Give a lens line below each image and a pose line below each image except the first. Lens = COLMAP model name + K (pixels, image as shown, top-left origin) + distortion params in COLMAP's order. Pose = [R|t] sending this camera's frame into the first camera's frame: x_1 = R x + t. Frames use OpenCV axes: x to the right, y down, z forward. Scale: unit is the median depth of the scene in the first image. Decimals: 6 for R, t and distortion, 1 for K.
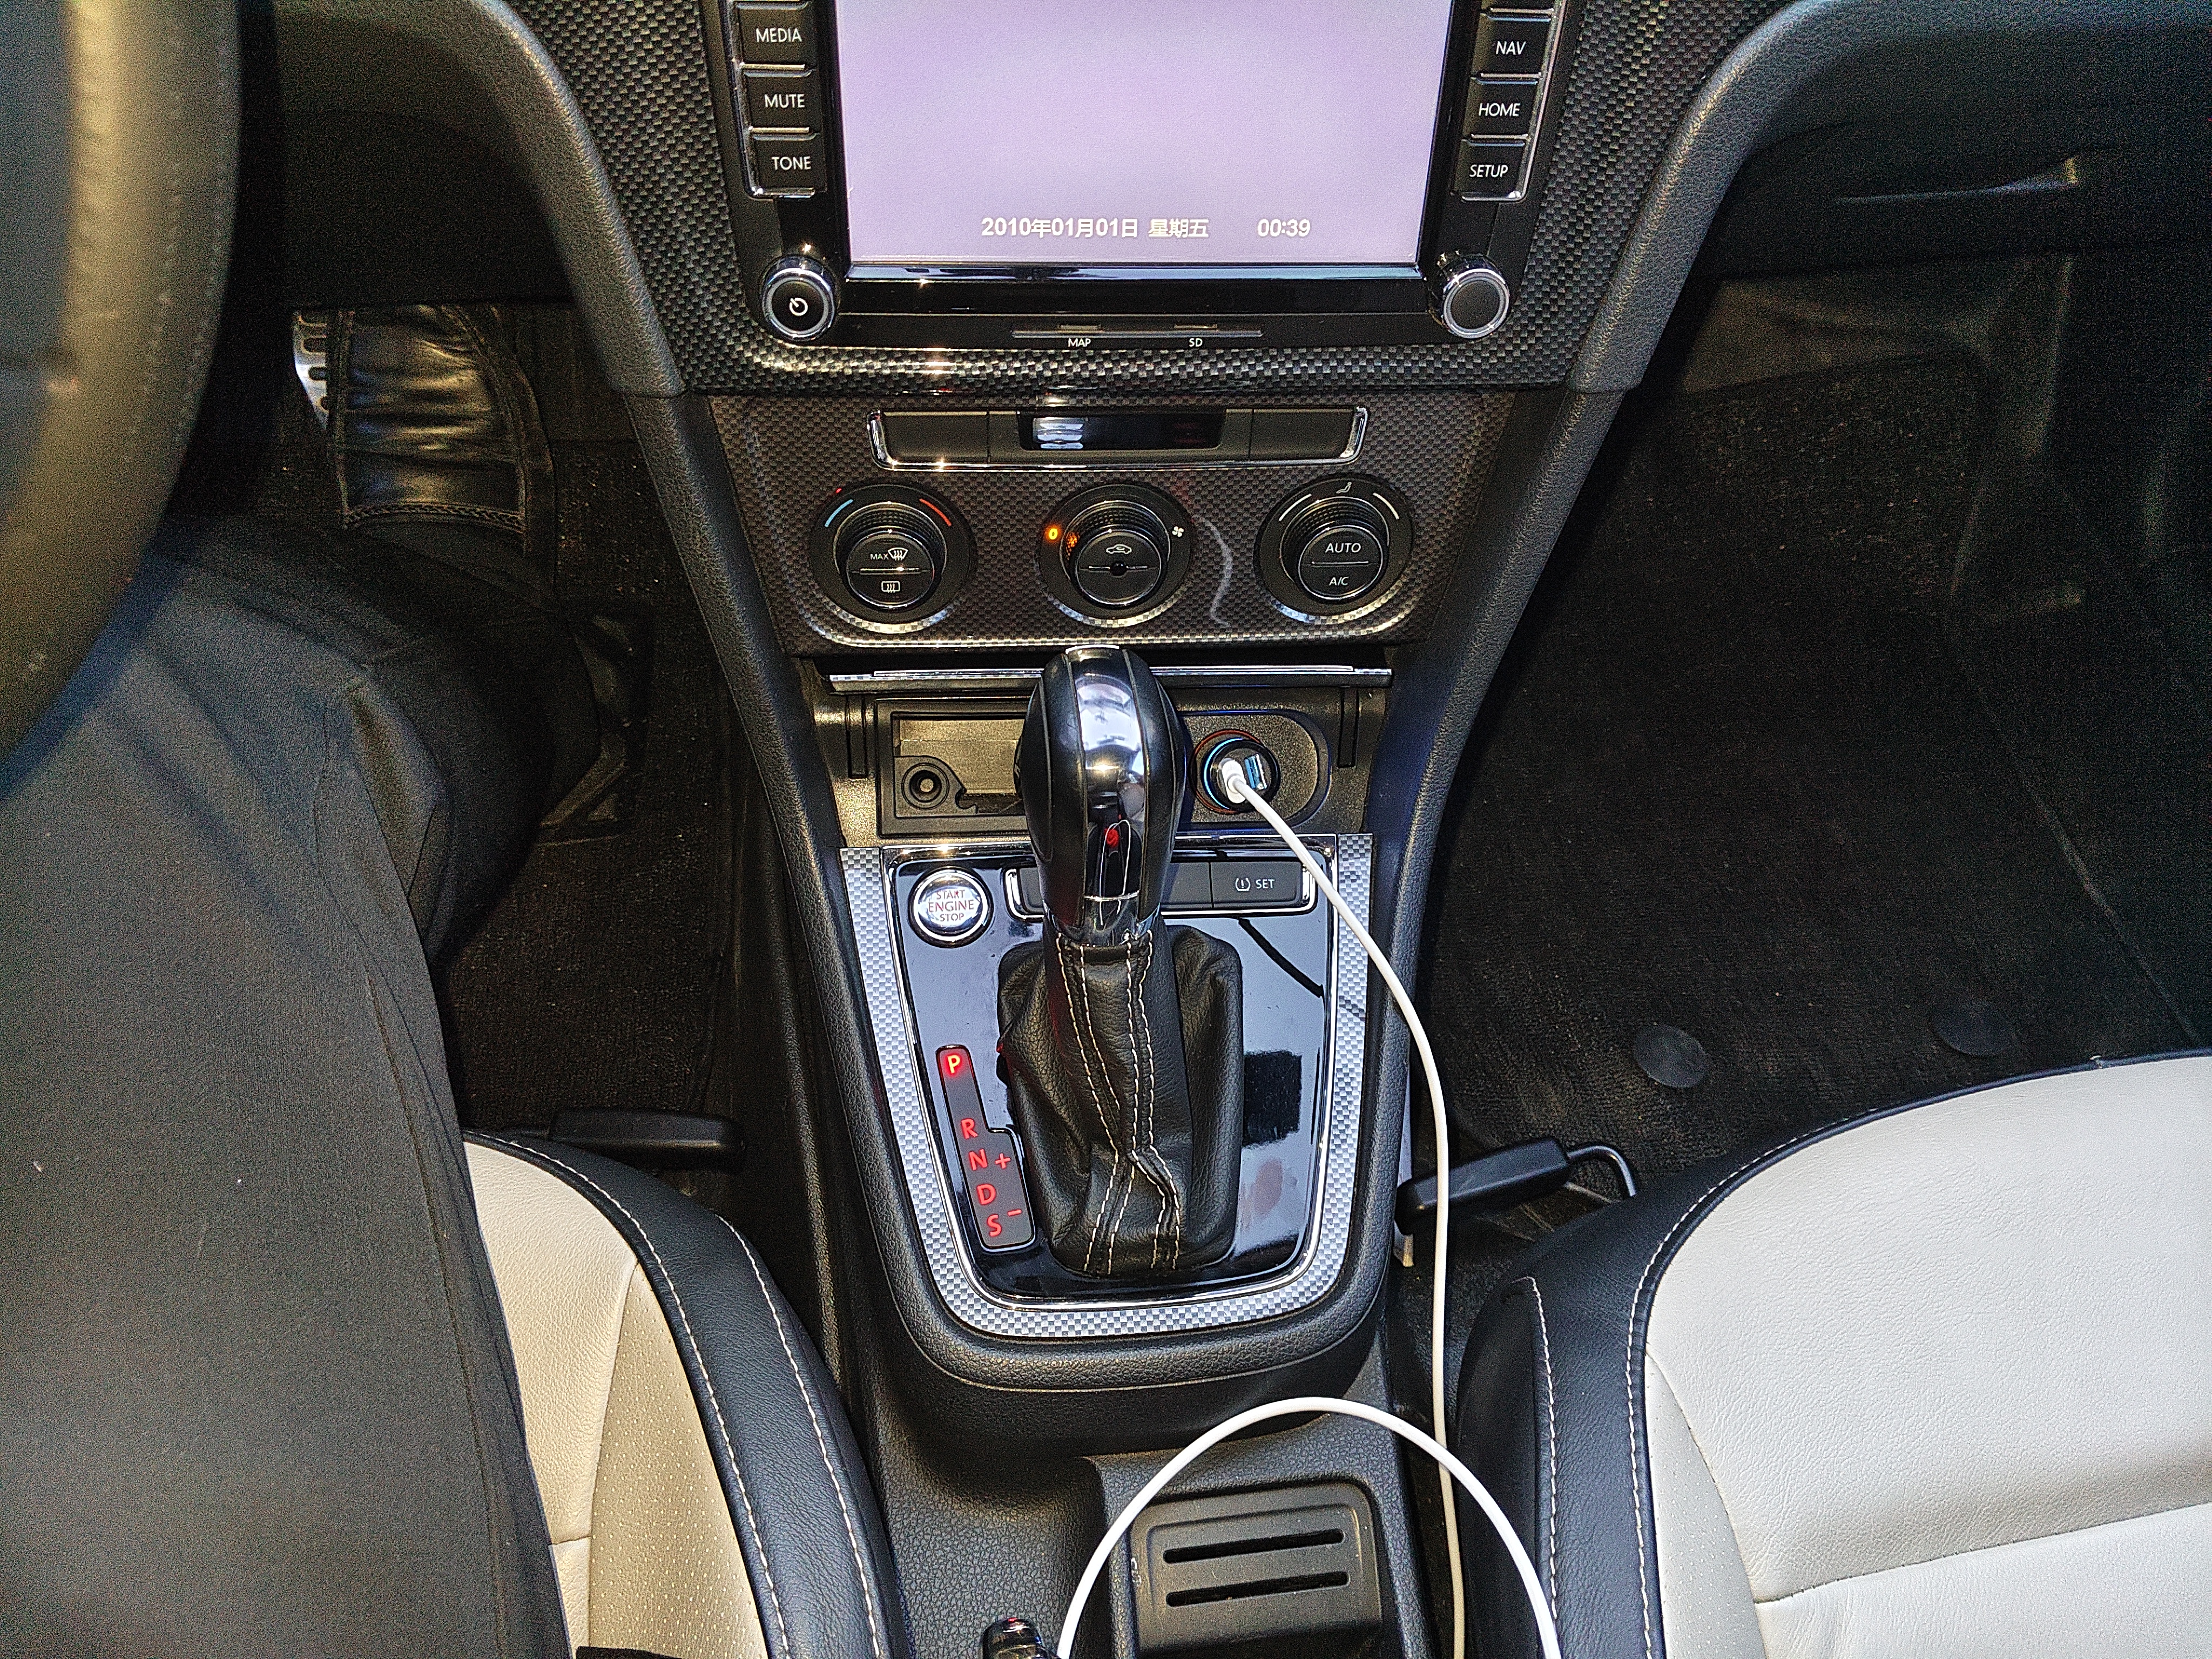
lens RADIAL K [[1706.1, 0, 1106.0], [0, 1706.1, 829.5], [0, 0, 1]] dist [-0.001893, -0.184534]
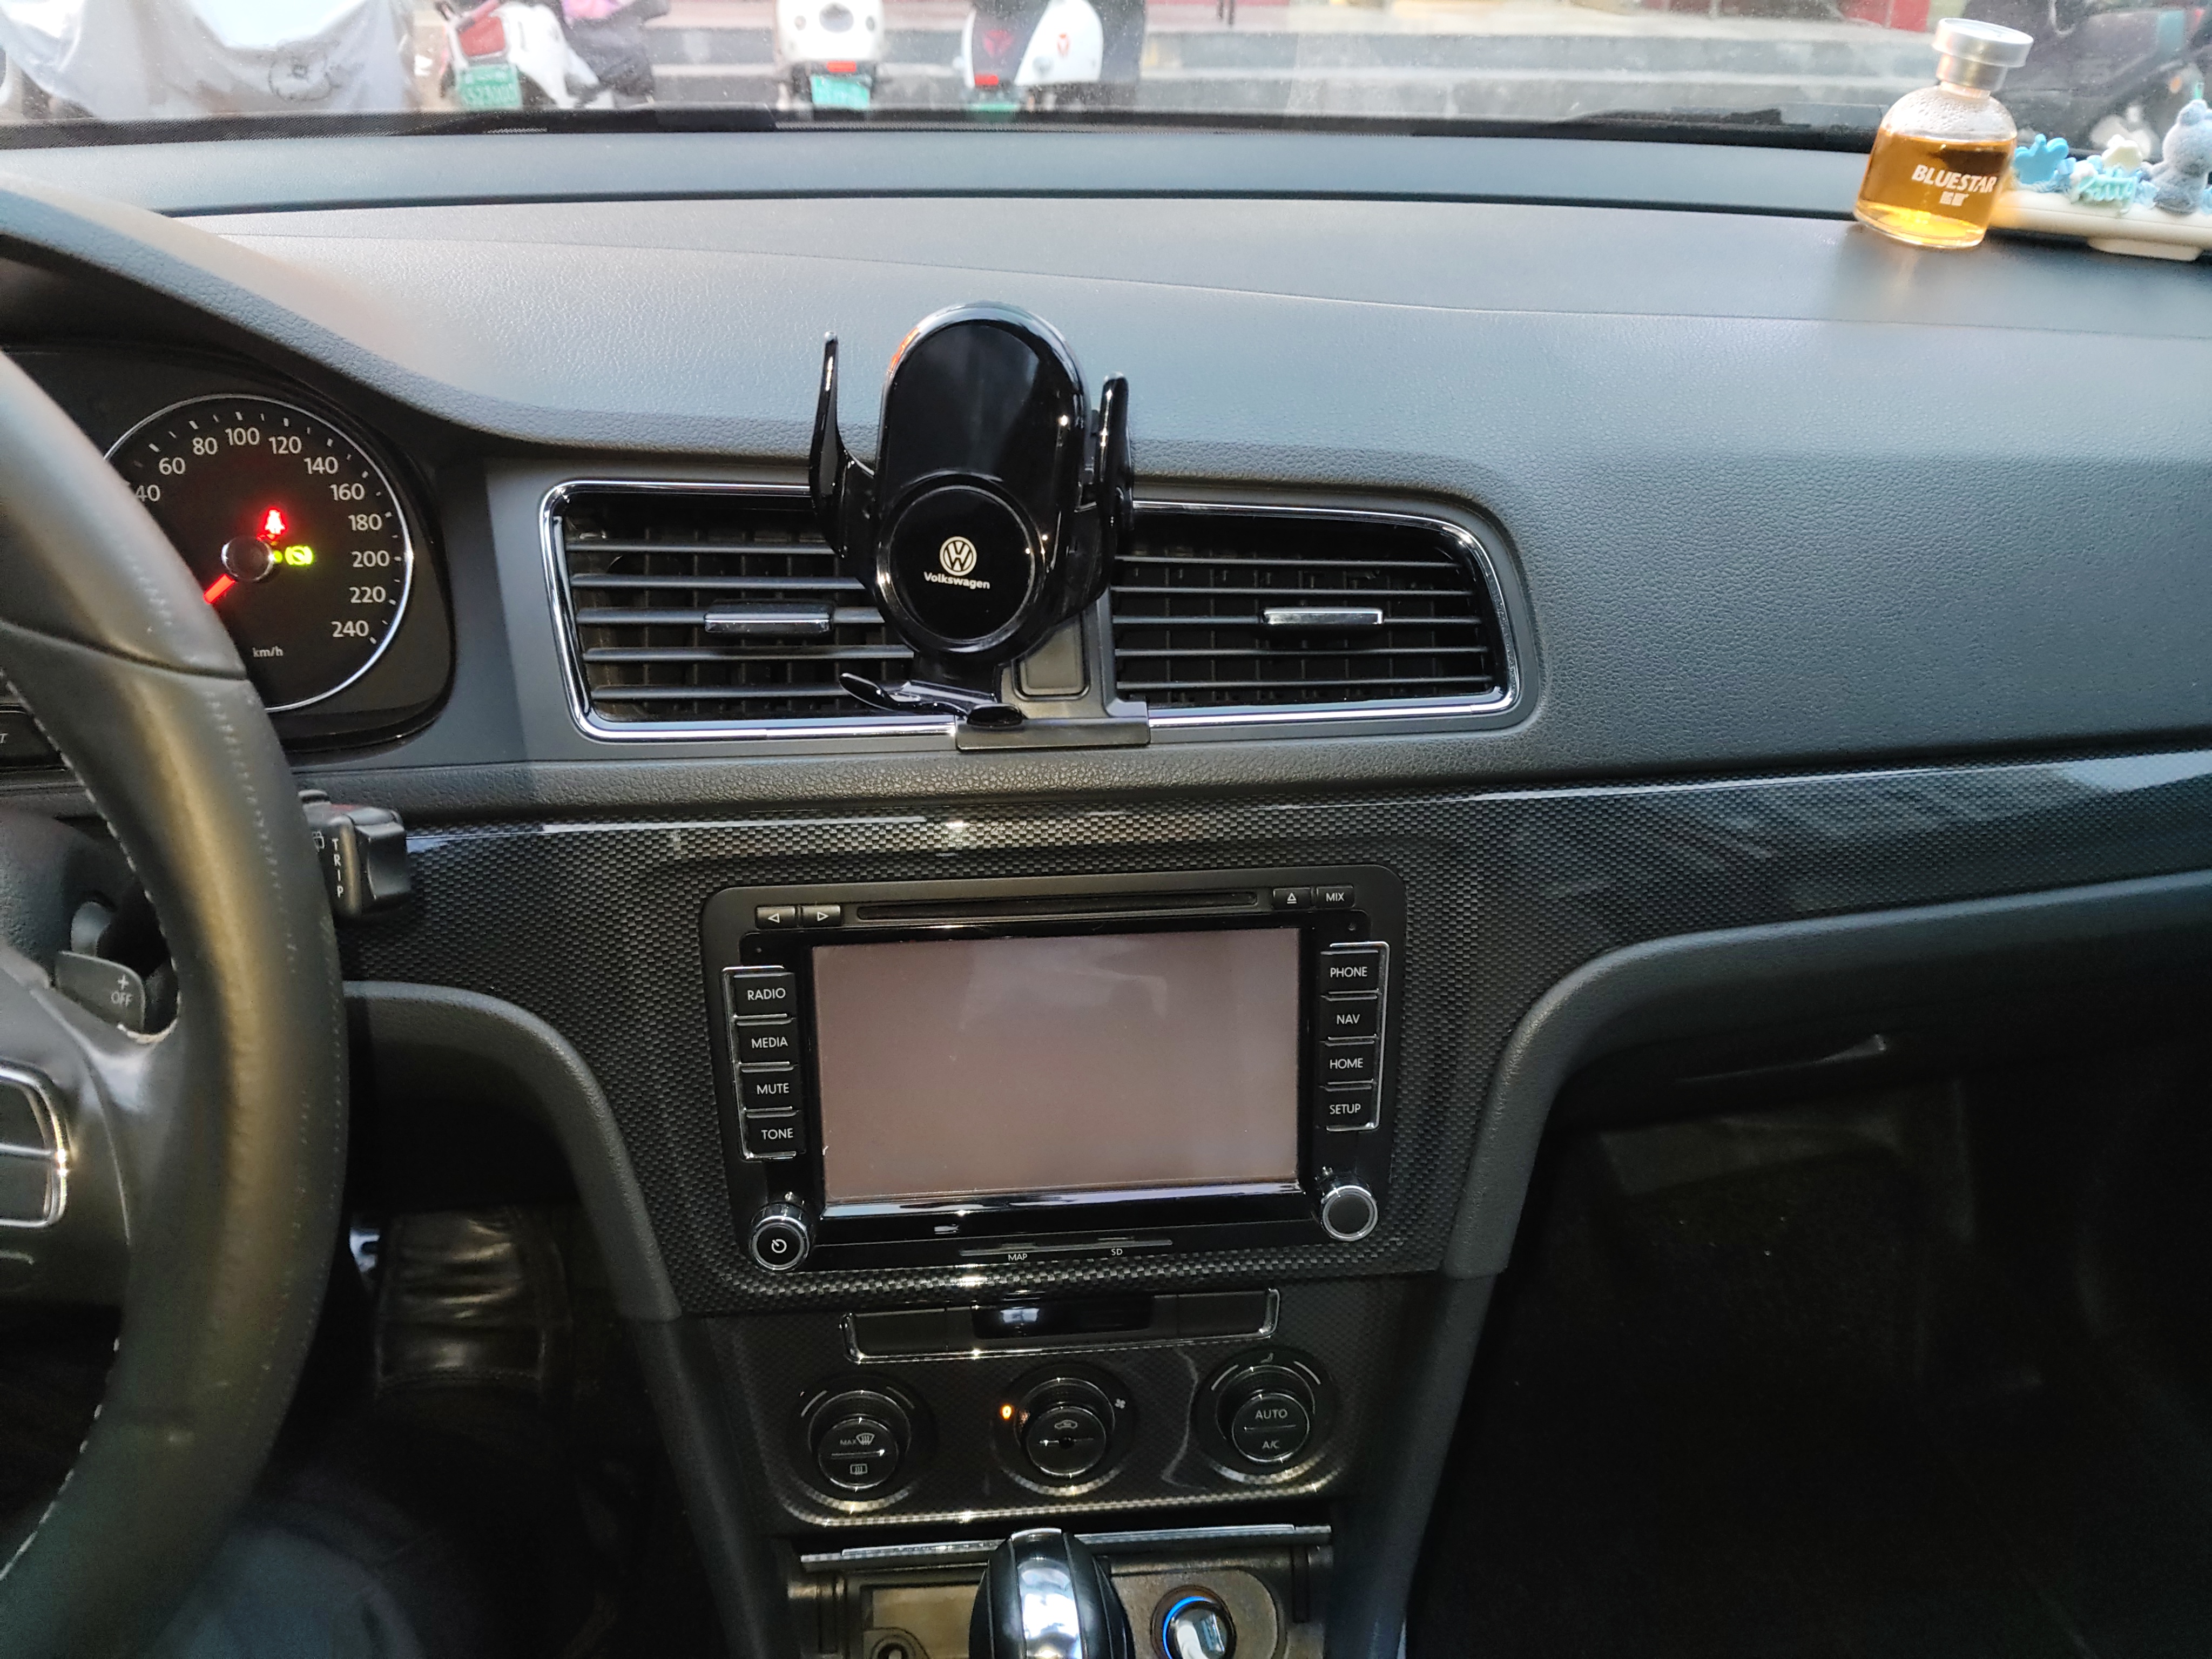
lens RADIAL K [[1641.4, 0, 1069.5], [0, 1641.4, 826.5], [0, 0, 1]] dist [0.005132, -0.057751]
pose [[0.999143, -0.035689, -0.020949, 0.049954], [0.022662, 0.895429, -0.444627, -0.040488], [0.034627, 0.443771, 0.895471, -0.142170]]
